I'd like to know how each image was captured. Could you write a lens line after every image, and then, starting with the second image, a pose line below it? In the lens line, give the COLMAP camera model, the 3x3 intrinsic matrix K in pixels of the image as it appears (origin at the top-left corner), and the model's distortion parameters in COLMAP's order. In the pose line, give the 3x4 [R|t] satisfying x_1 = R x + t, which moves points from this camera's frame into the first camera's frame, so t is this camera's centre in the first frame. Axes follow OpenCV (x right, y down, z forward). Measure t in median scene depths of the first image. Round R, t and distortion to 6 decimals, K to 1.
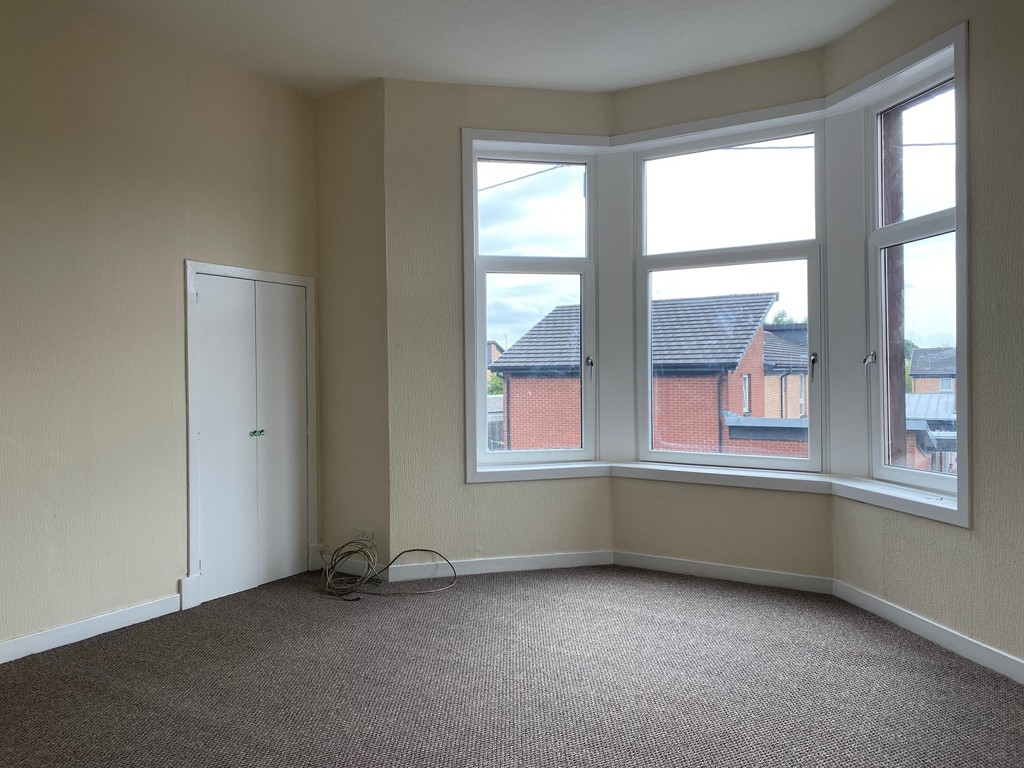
lens RADIAL K [[790.0, 0, 505.4], [0, 790.0, 379.6], [0, 0, 1]] dist [0.004006, -0.003010]
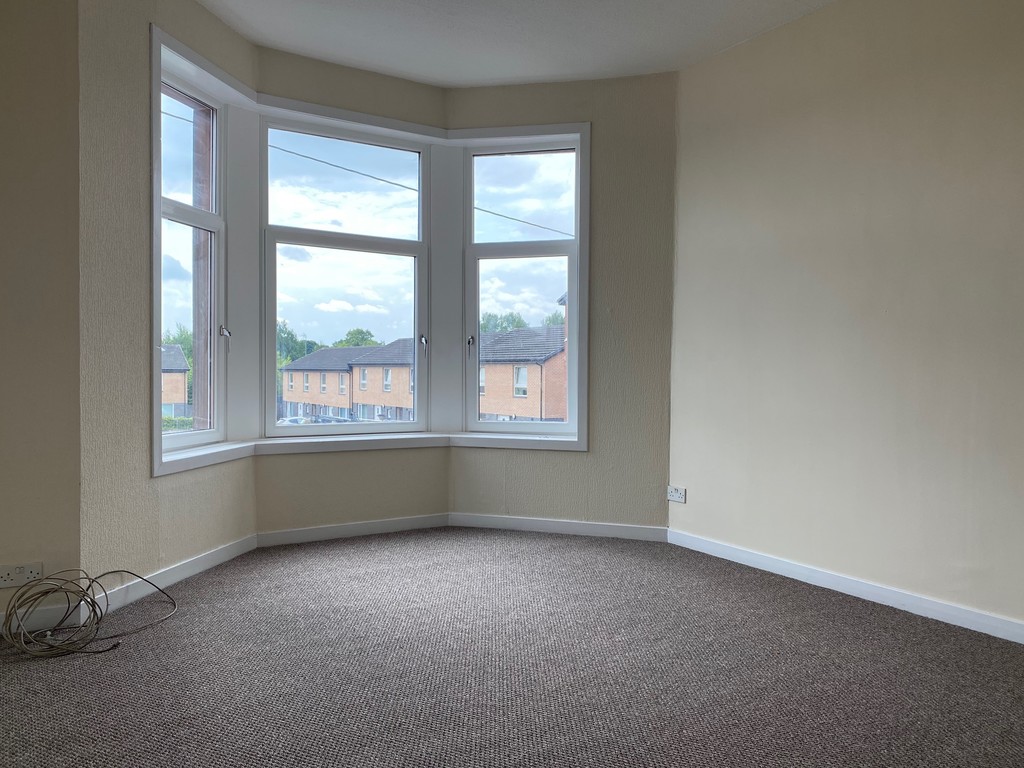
lens RADIAL K [[790.0, 0, 505.4], [0, 790.0, 379.6], [0, 0, 1]] dist [0.004006, -0.003010]
pose [[0.433533, -0.005914, 0.901118, -0.679755], [-0.002234, 0.999968, 0.007638, 0.028248], [-0.901135, -0.005324, 0.433506, 0.367488]]
